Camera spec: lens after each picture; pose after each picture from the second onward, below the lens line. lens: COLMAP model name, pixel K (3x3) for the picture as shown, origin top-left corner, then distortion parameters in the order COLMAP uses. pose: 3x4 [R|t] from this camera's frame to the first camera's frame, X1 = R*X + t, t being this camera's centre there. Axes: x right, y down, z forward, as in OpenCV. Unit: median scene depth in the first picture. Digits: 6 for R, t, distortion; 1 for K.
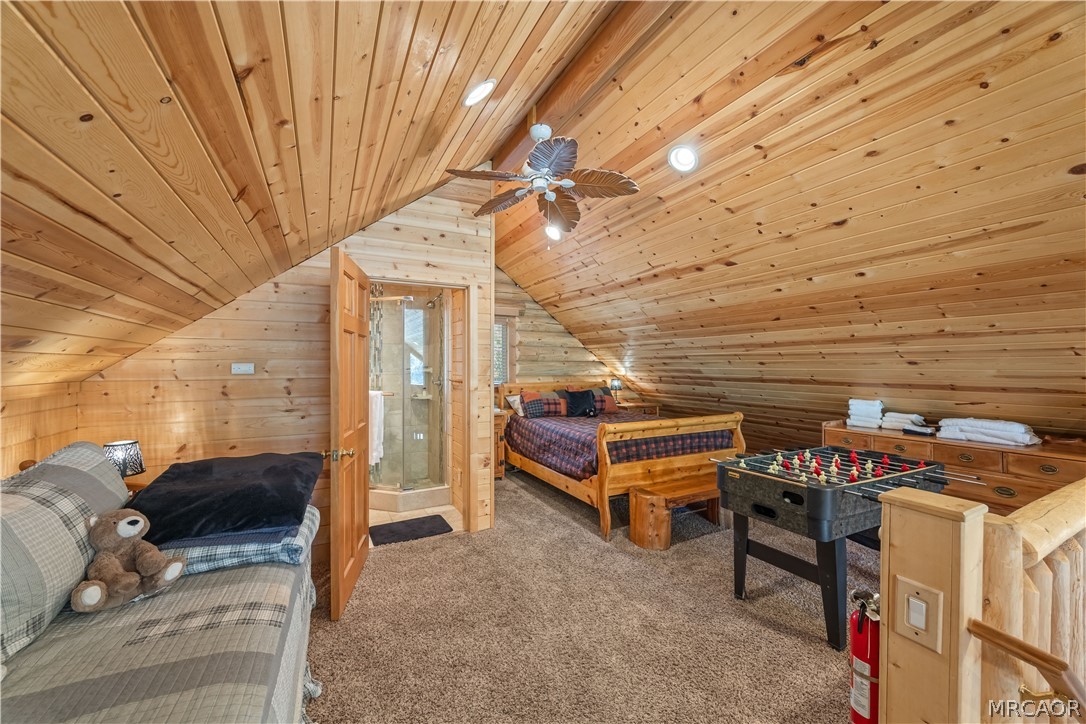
lens RADIAL K [[415.8, 0, 543.0], [0, 415.8, 364.4], [0, 0, 1]] dist [0.000244, 0.000089]
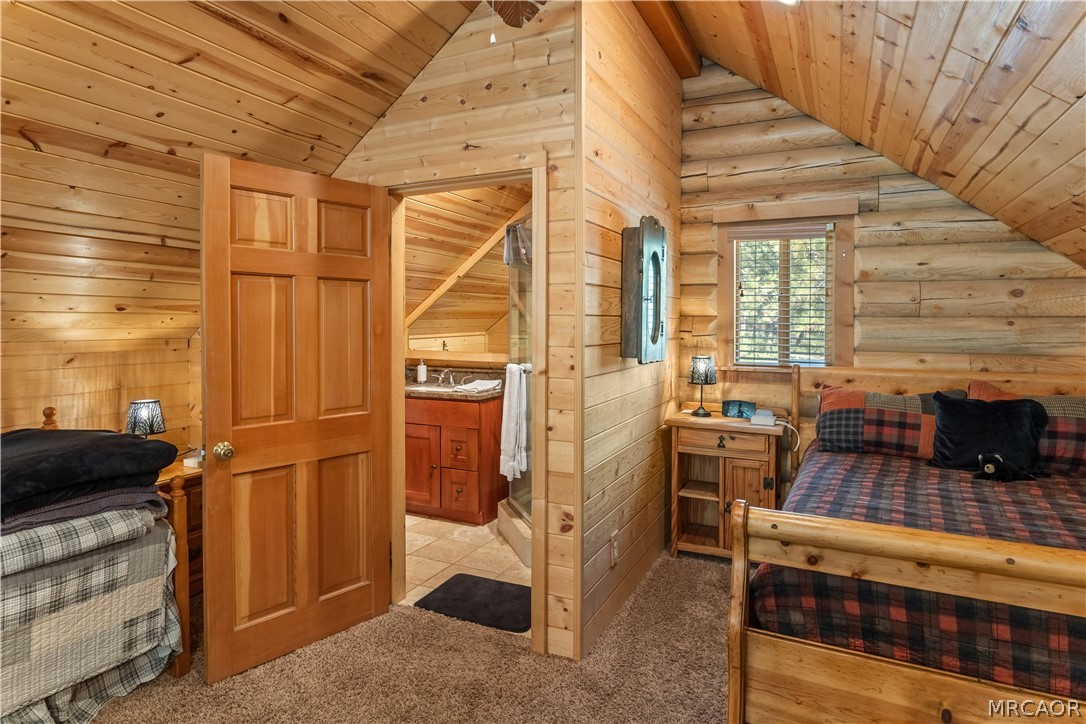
lens RADIAL K [[609.4, 0, 525.8], [0, 609.4, 332.6], [0, 0, 1]] dist [-0.000315, -0.000038]
pose [[0.574631, 0.015682, -0.818262, 0.293314], [-0.003184, 0.999852, 0.016927, -0.001197], [0.818406, -0.007121, 0.574596, 0.381922]]
